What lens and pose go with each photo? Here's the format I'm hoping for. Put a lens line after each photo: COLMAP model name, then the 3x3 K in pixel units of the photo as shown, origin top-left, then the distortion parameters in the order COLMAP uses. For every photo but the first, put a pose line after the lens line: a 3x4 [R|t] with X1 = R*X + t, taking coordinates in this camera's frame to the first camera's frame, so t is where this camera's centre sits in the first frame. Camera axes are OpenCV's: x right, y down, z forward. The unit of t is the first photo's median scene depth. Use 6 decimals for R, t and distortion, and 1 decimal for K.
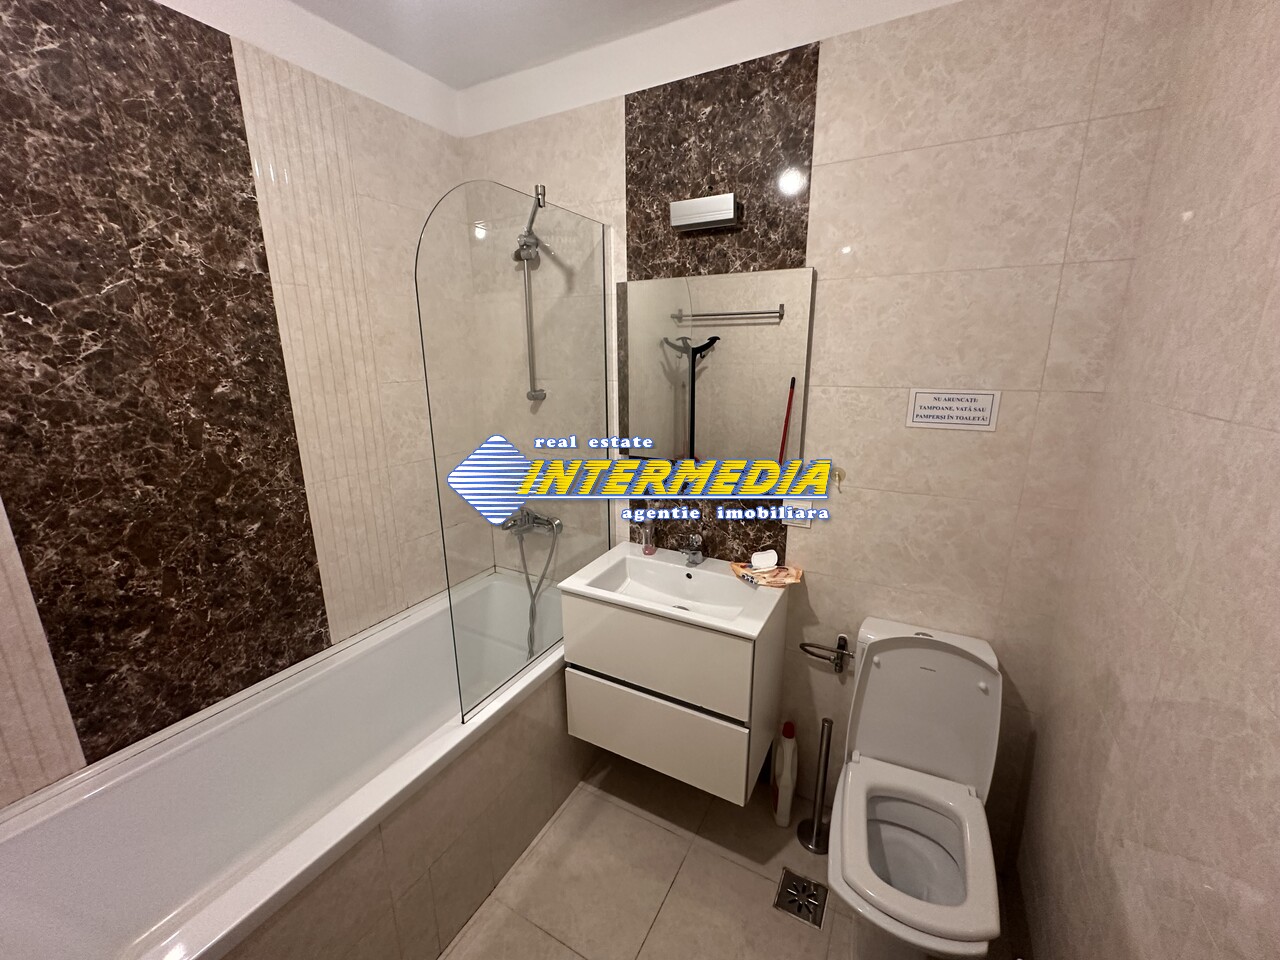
lens RADIAL K [[508.8, 0, 640.1], [0, 508.8, 477.2], [0, 0, 1]] dist [-0.000984, -0.000207]
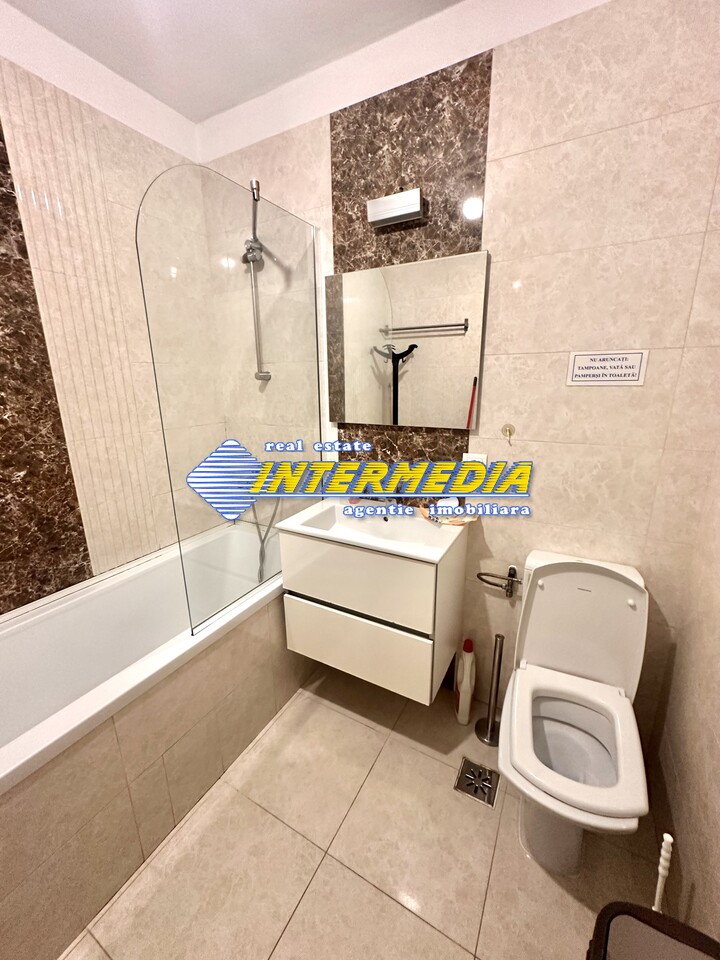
lens RADIAL K [[381.6, 0, 360.6], [0, 381.6, 477.4], [0, 0, 1]] dist [-0.000984, -0.000207]
pose [[0.999961, -0.002952, -0.008288, 0.050786], [0.003058, 0.999914, 0.012743, 0.095818], [0.008250, -0.012768, 0.999884, 0.105019]]
